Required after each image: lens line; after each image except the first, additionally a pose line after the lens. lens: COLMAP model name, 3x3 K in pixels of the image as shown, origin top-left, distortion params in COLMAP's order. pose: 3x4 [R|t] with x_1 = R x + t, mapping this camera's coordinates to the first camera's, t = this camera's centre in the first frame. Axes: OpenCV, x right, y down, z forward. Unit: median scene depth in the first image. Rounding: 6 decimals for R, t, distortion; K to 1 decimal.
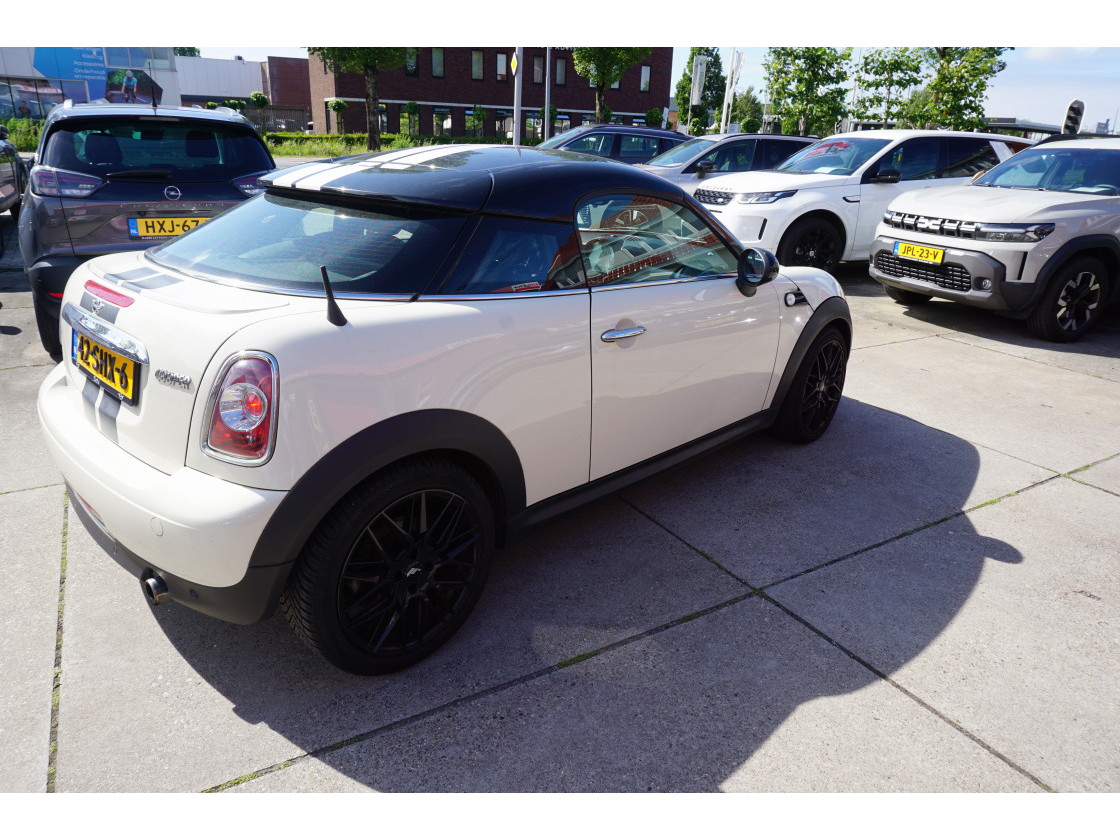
lens RADIAL K [[738.3, 0, 560.0], [0, 738.3, 420.0], [0, 0, 1]] dist [-0.021434, 0.006801]
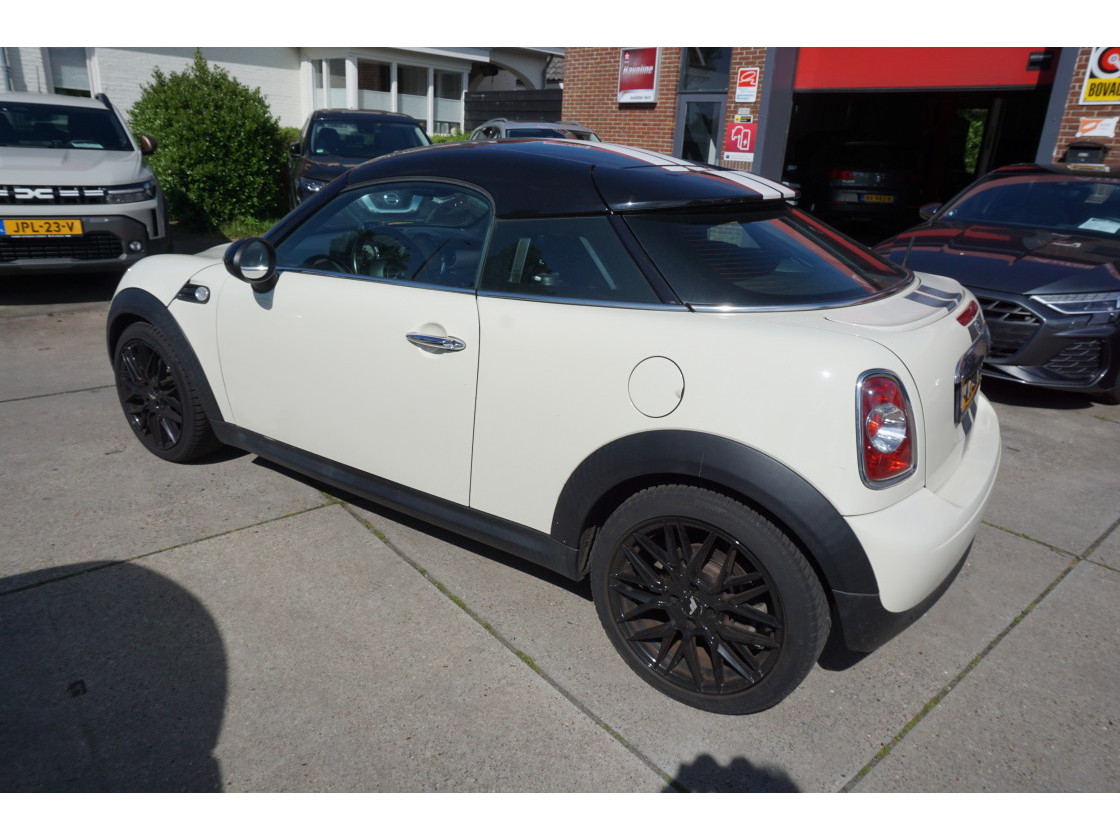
lens RADIAL K [[738.3, 0, 560.0], [0, 738.3, 420.0], [0, 0, 1]] dist [-0.021434, 0.006801]
pose [[-0.157372, -0.379025, 0.911907, -6.398182], [0.291629, 0.864394, 0.409604, -2.707630], [-0.943497, 0.330398, -0.025497, 6.768646]]
